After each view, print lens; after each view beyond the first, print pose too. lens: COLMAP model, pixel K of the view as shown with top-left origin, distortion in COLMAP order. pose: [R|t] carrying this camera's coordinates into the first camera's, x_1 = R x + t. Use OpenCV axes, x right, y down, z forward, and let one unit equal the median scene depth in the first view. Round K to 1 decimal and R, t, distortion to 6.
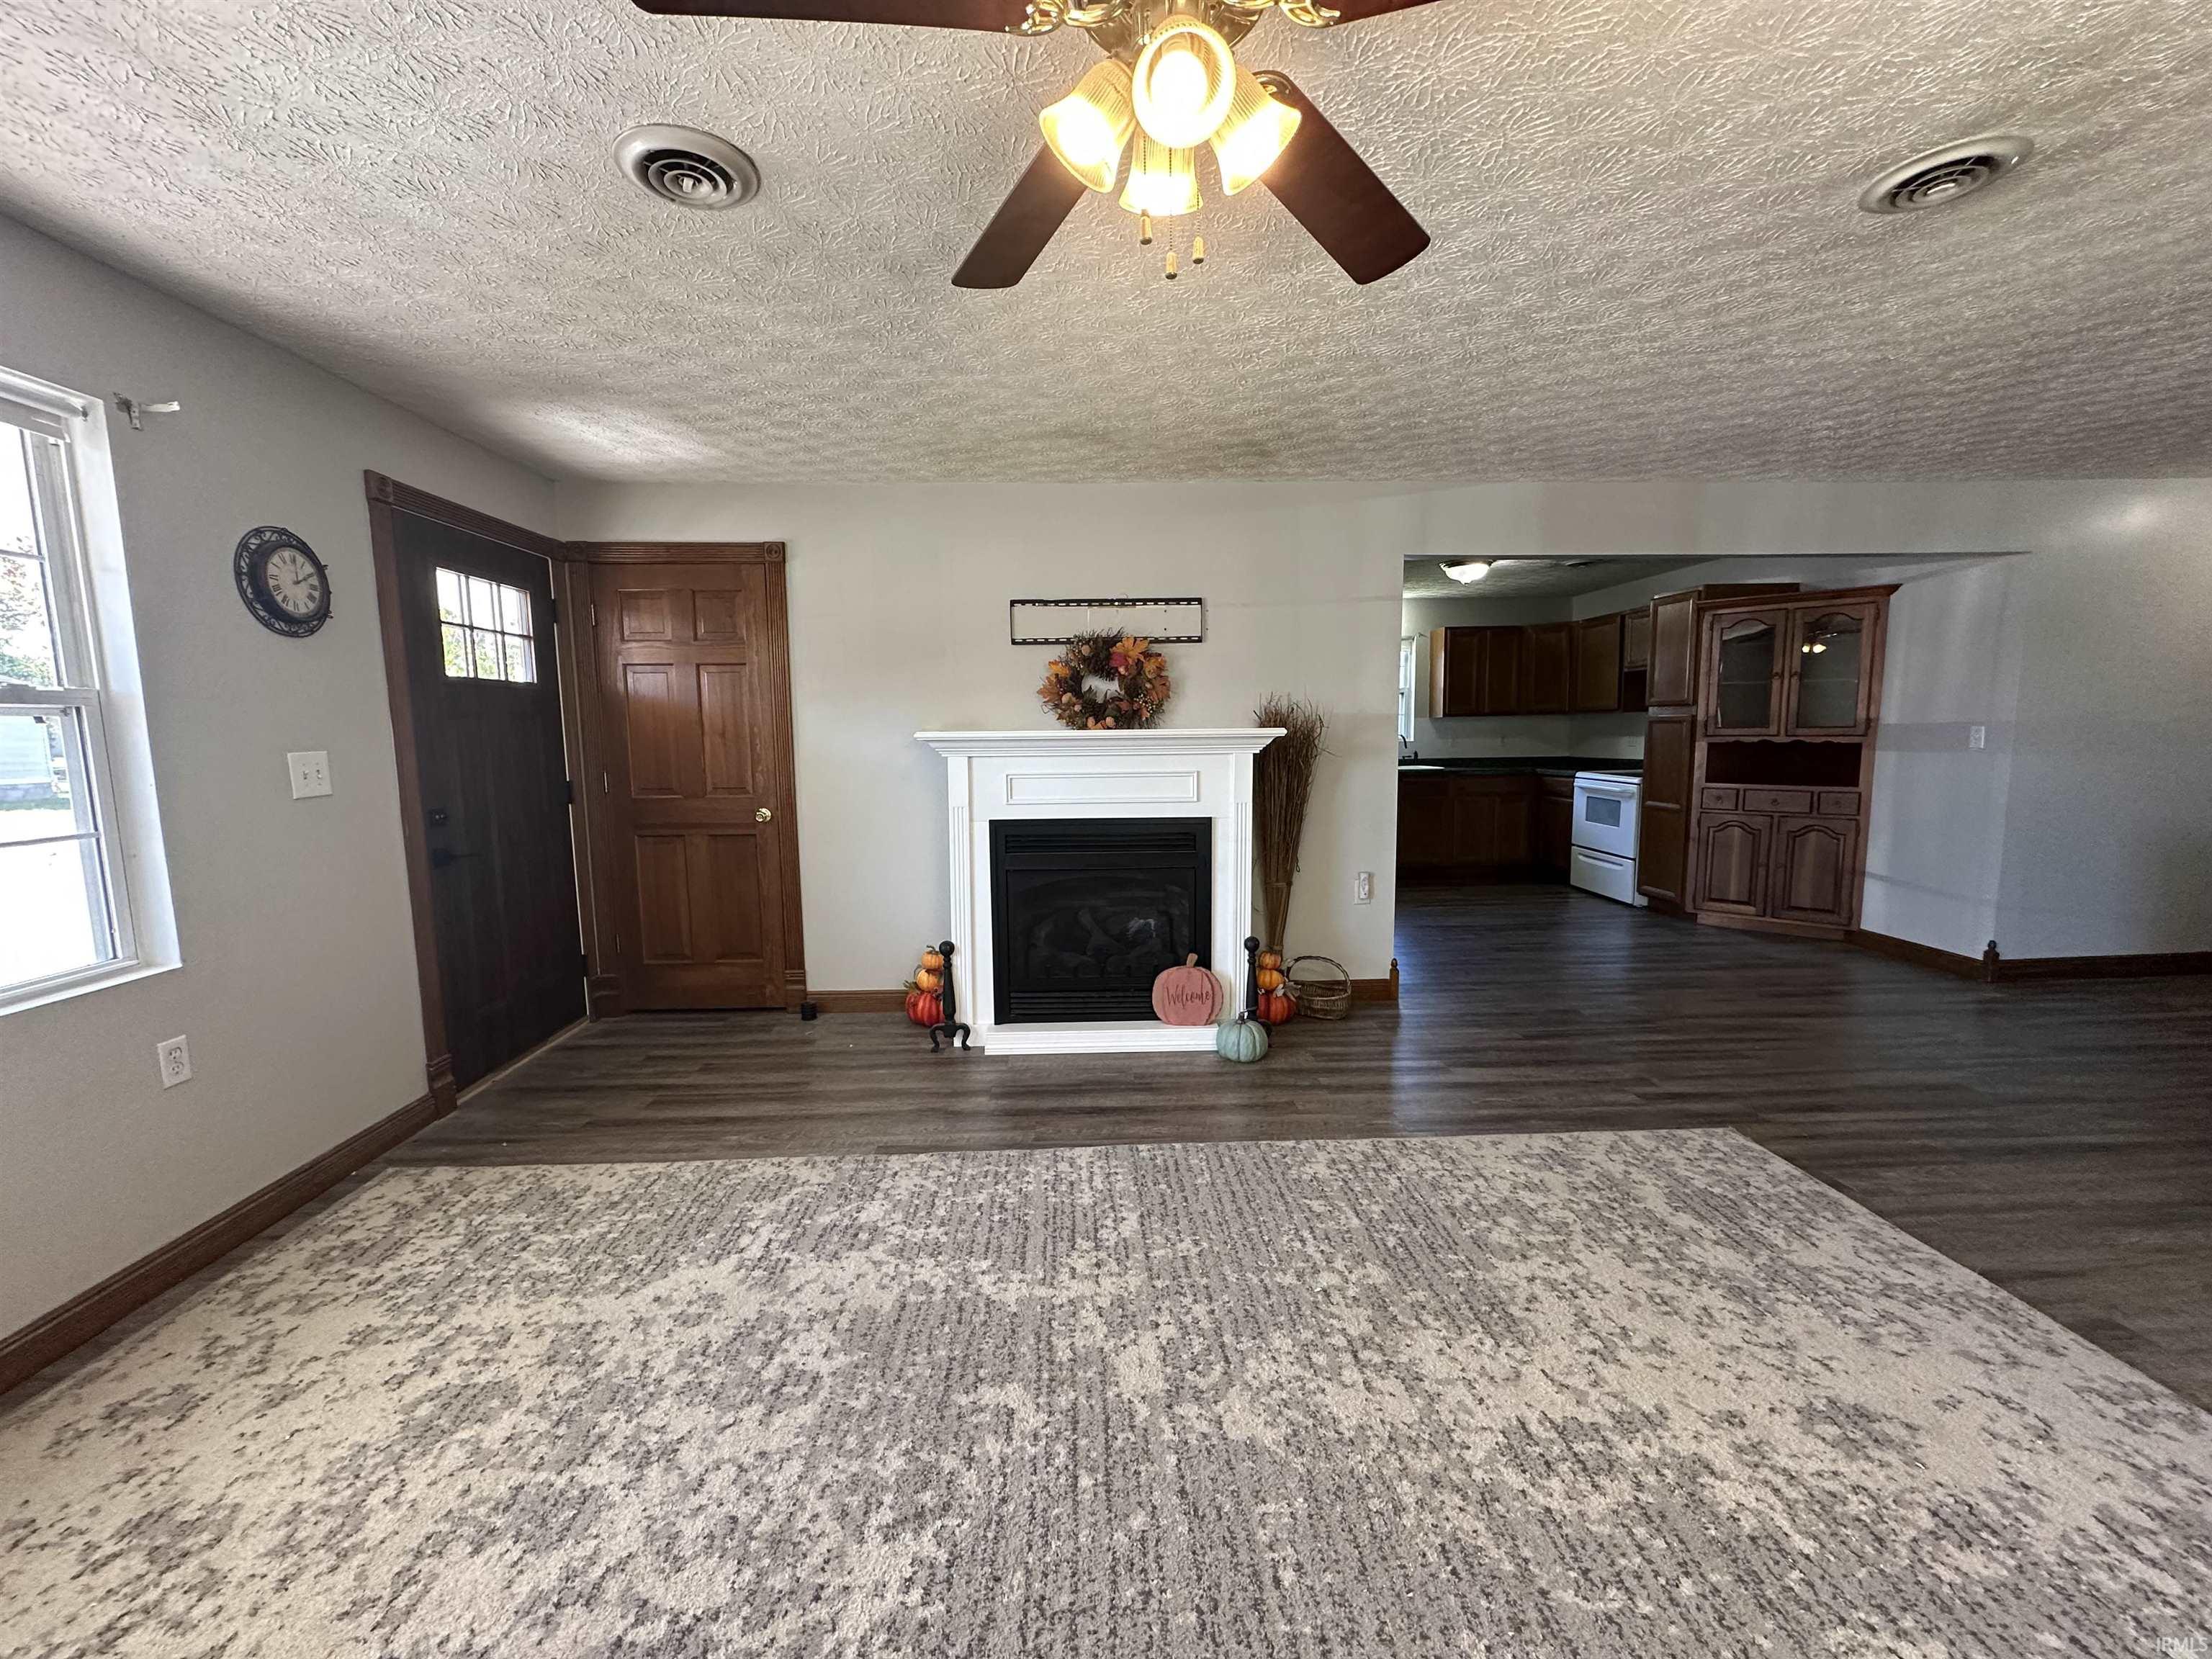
lens RADIAL K [[877.4, 0, 1101.8], [0, 877.4, 829.8], [0, 0, 1]] dist [-0.000082, 0.000265]
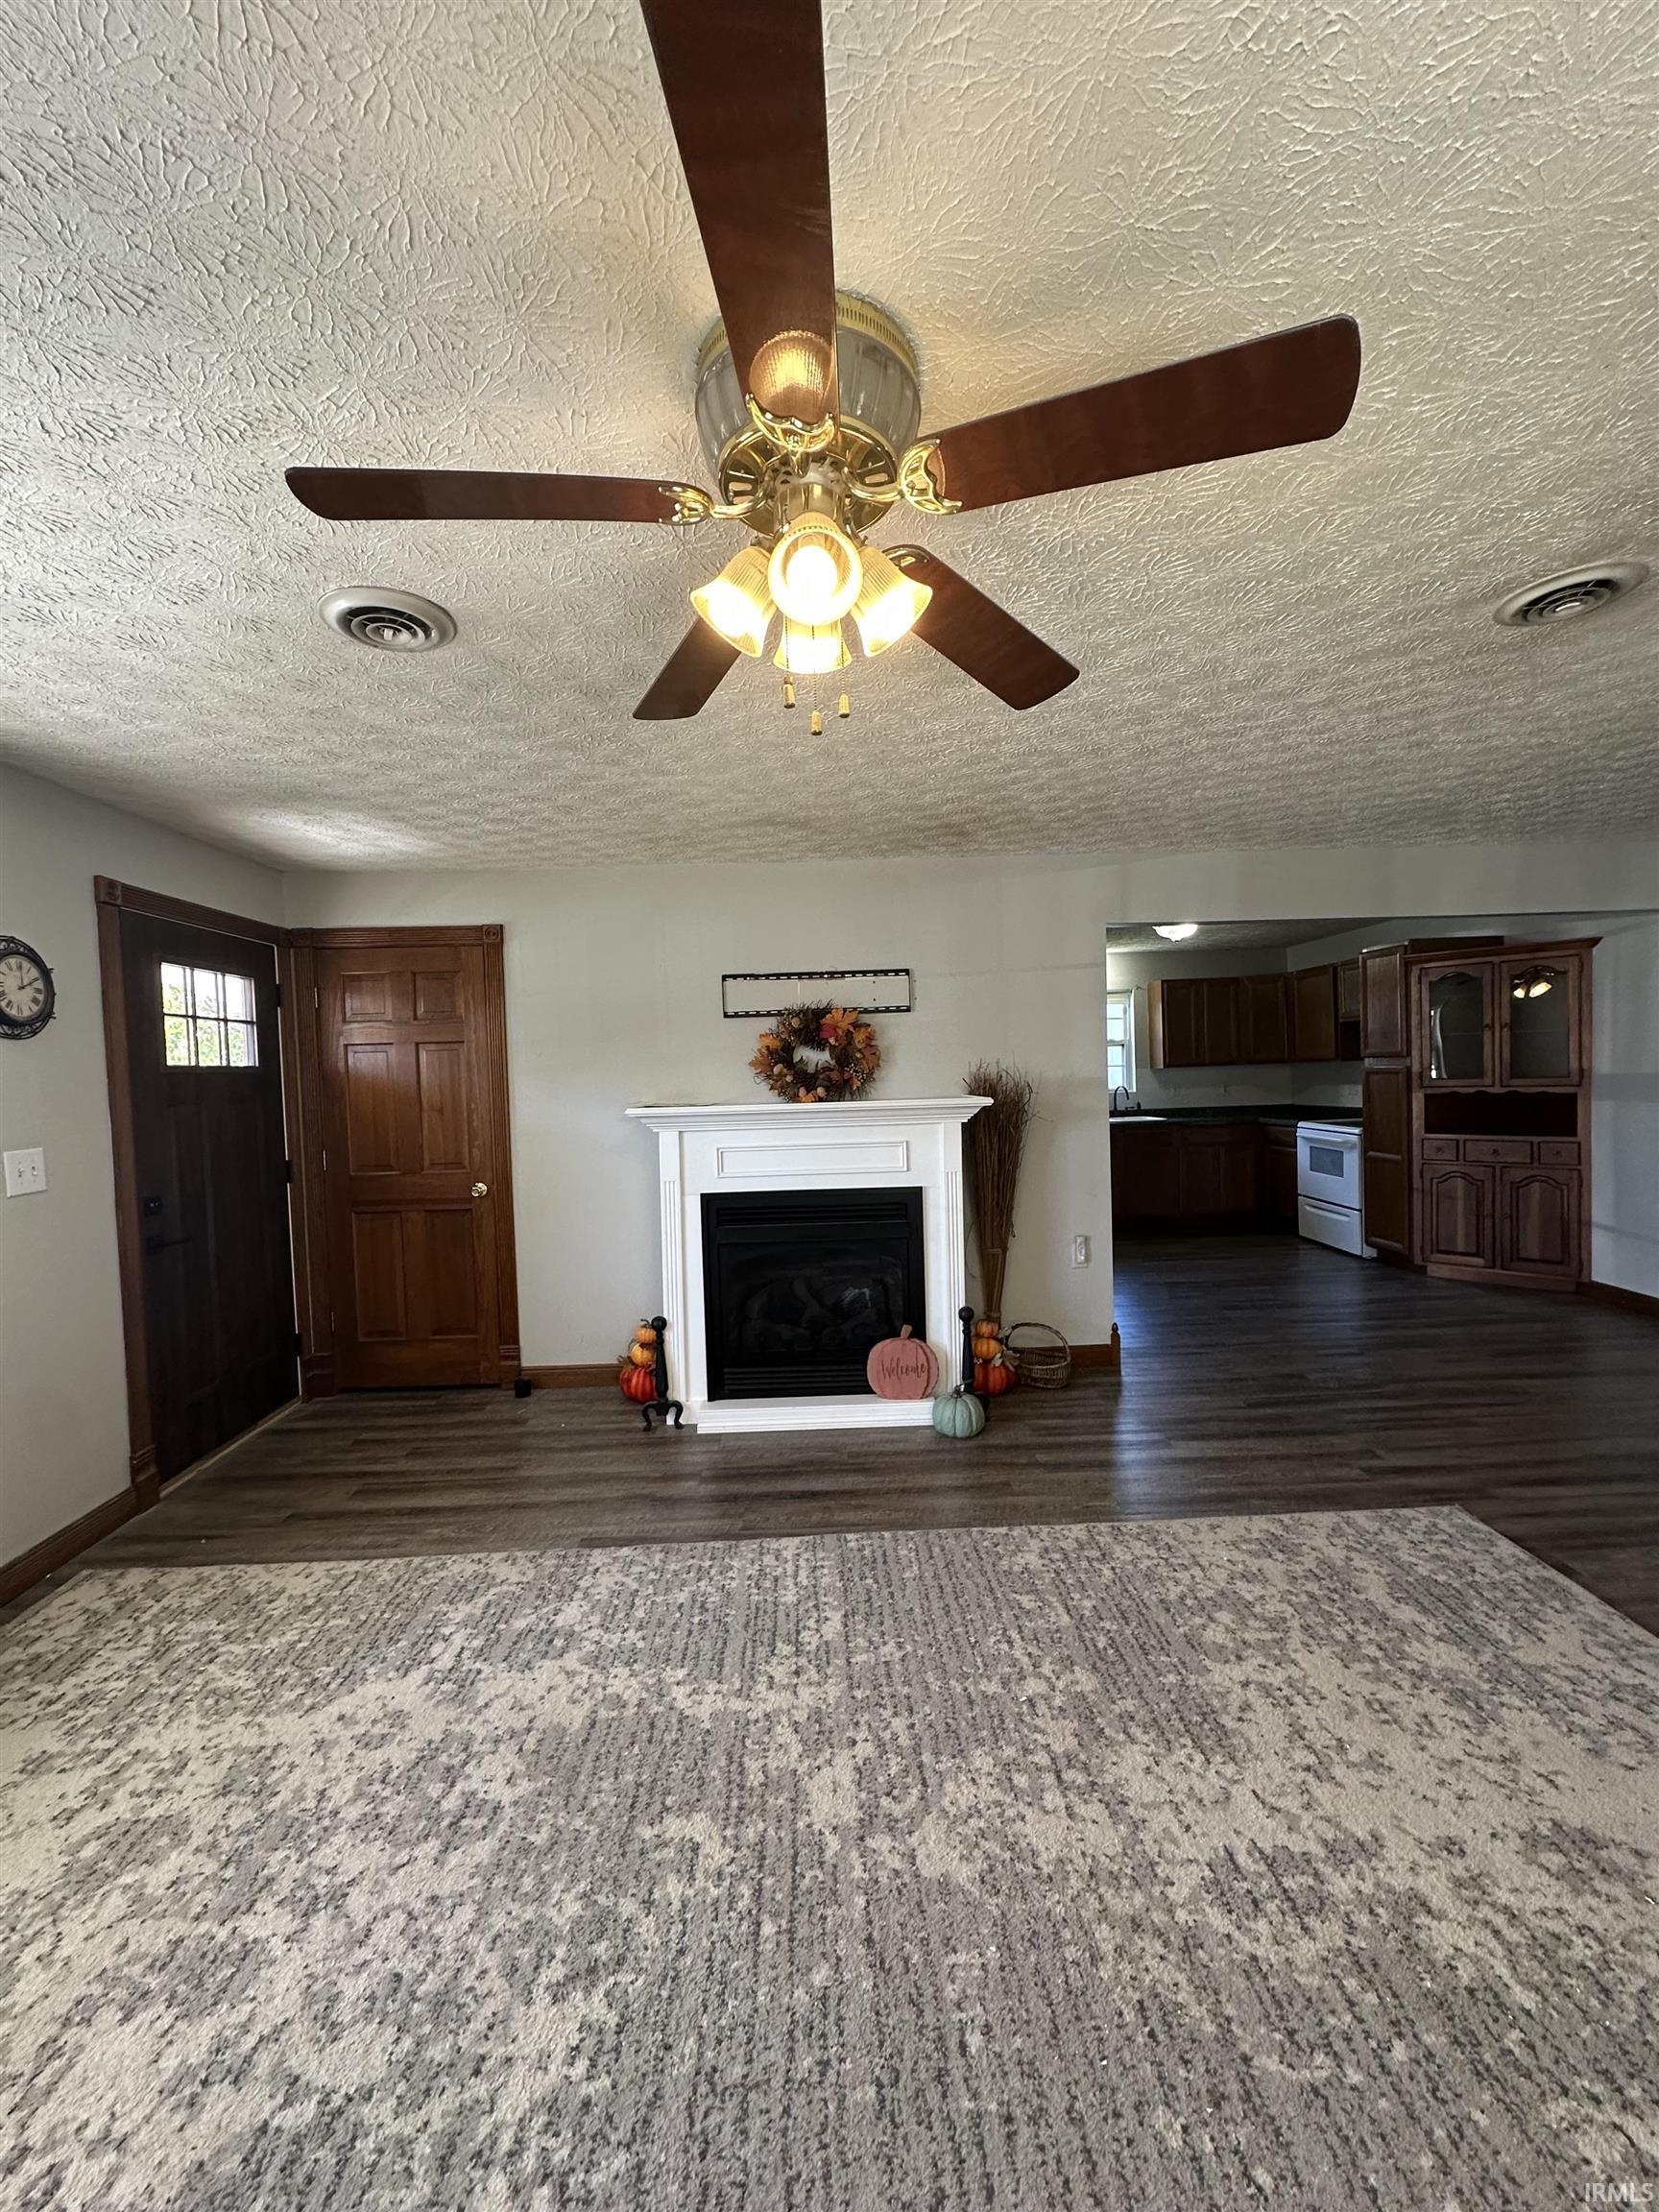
lens RADIAL K [[877.5, 0, 830.3], [0, 877.5, 1103.7], [0, 0, 1]] dist [-0.002076, 0.000795]
pose [[0.999785, -0.018699, -0.009009, 0.048820], [0.017928, 0.996701, -0.079151, -0.048855], [0.010459, 0.078973, 0.996822, -0.012910]]
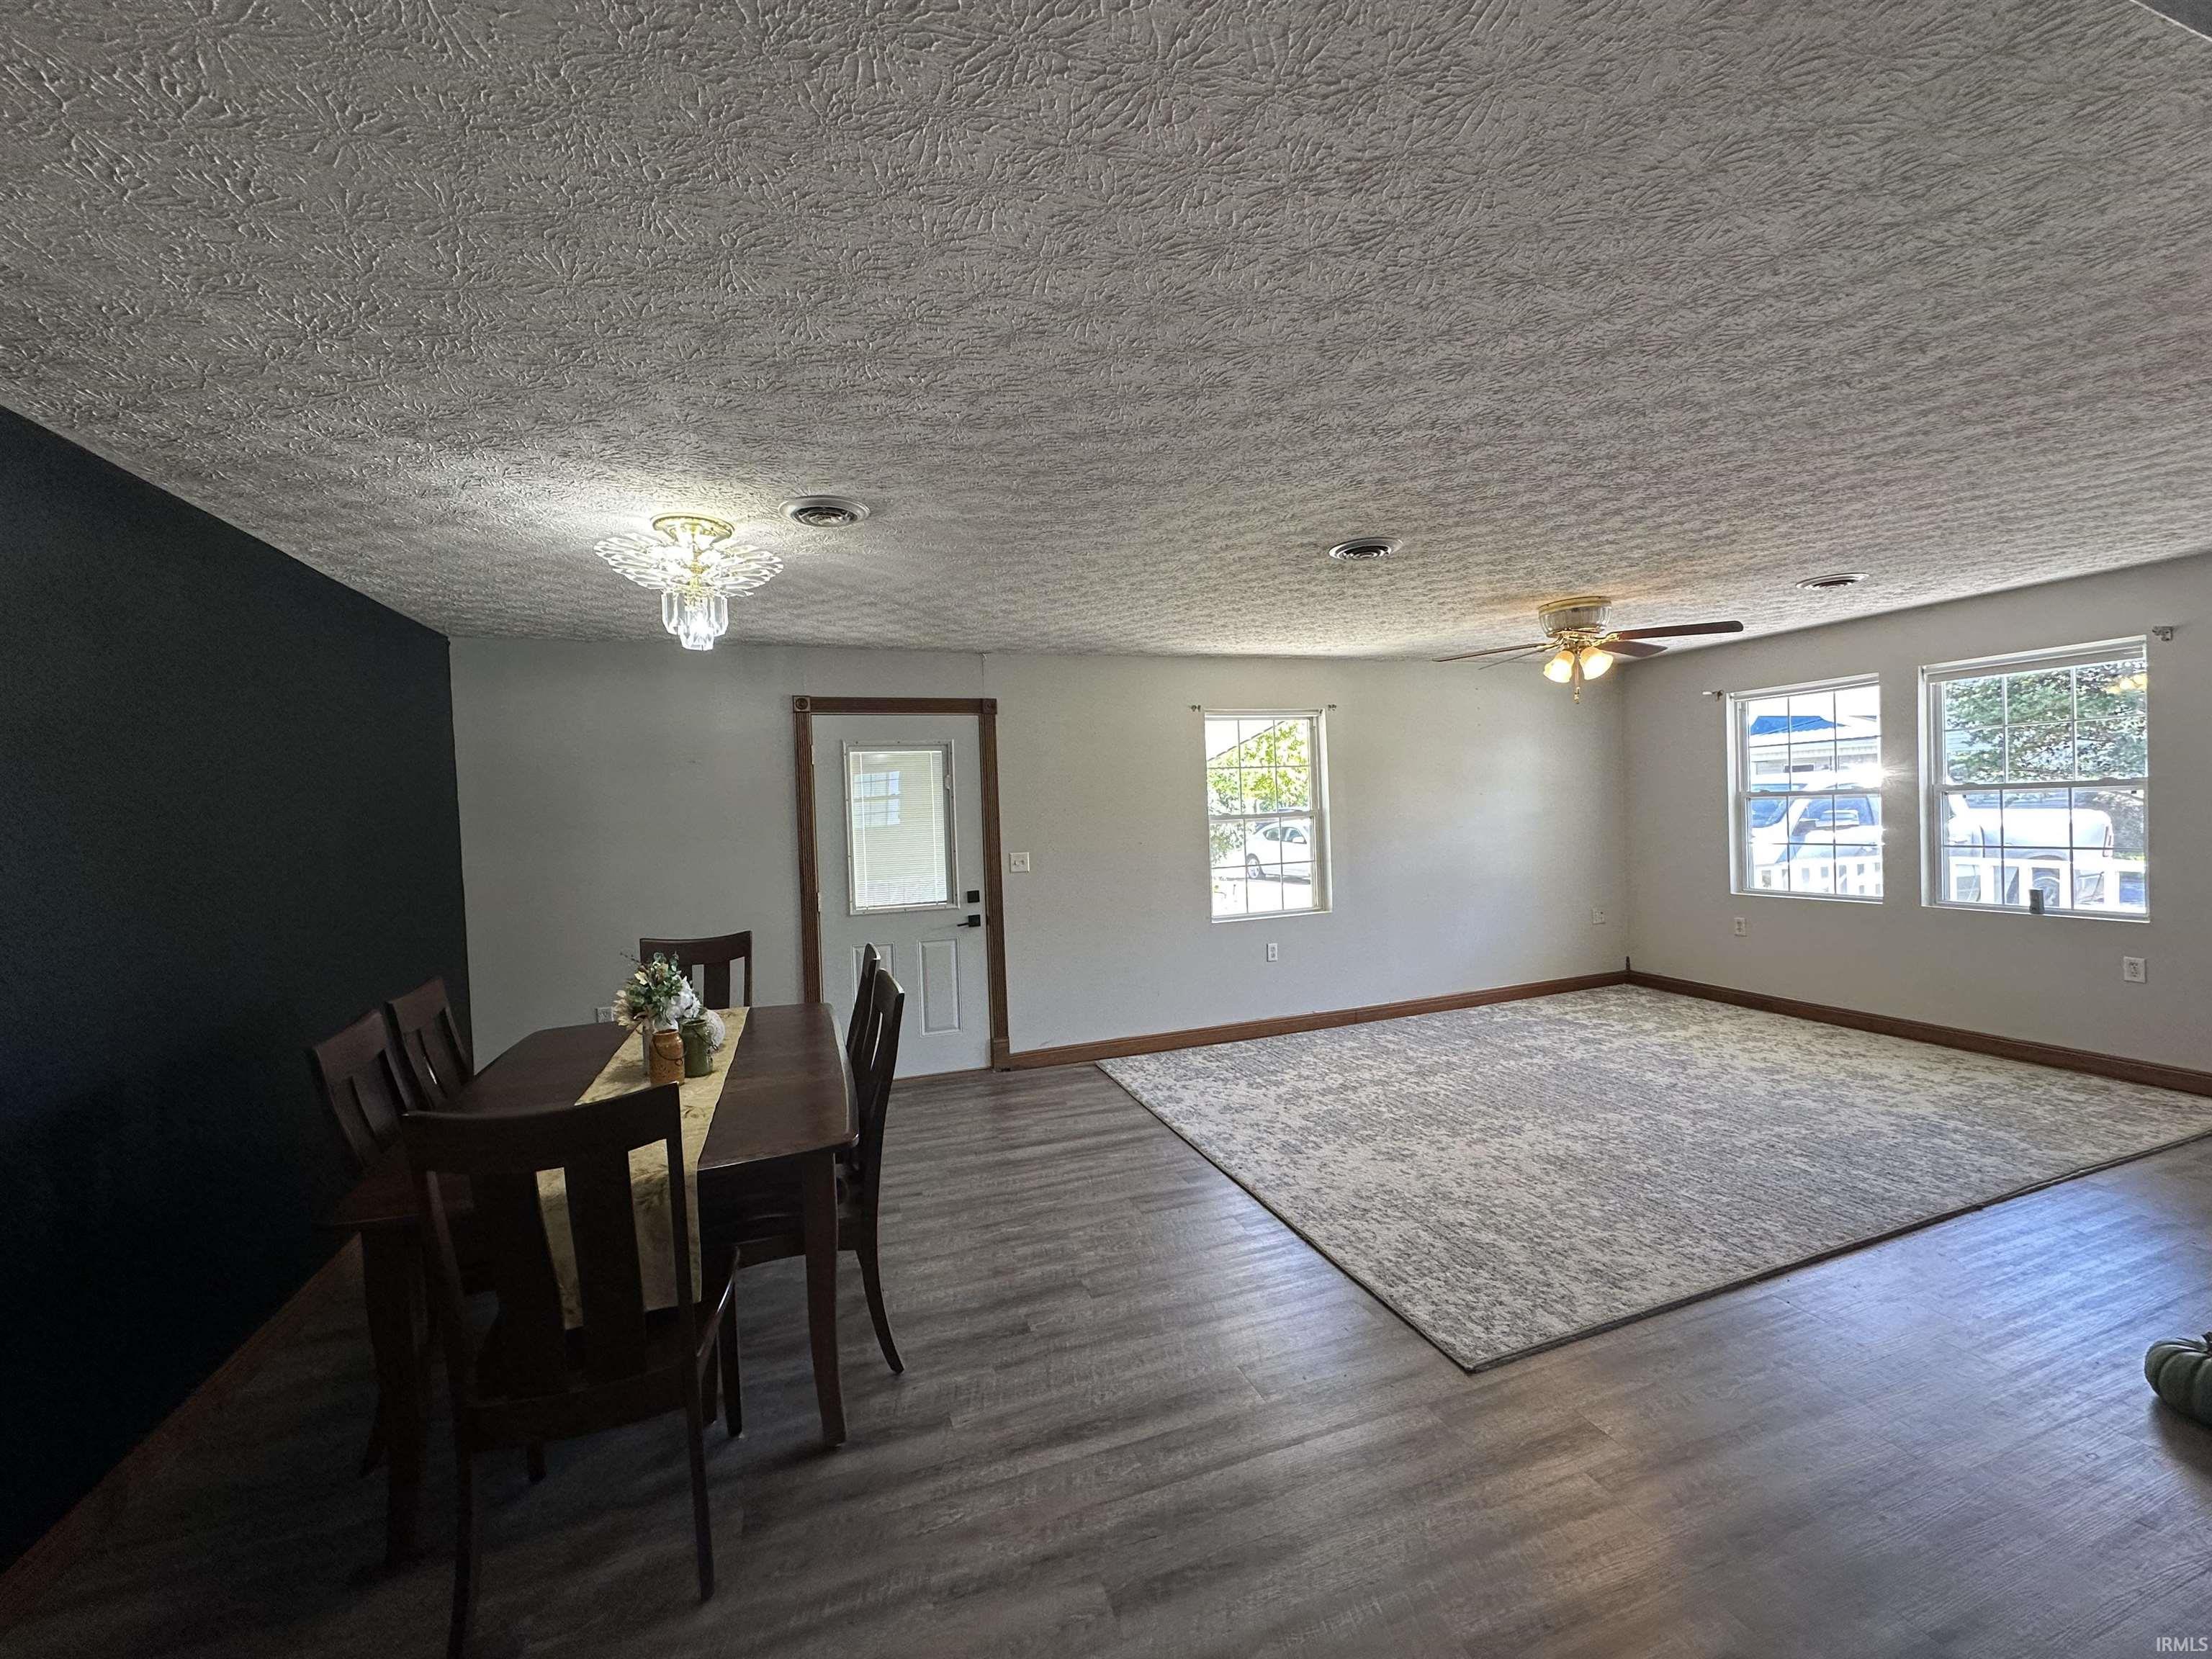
lens RADIAL K [[877.5, 0, 1102.6], [0, 877.5, 829.1], [0, 0, 1]] dist [-0.002076, 0.000795]
pose [[-0.955504, 0.059527, -0.288910, 1.520561], [0.020585, 0.990495, 0.136003, -0.322664], [0.294259, 0.124004, -0.947647, 1.960055]]
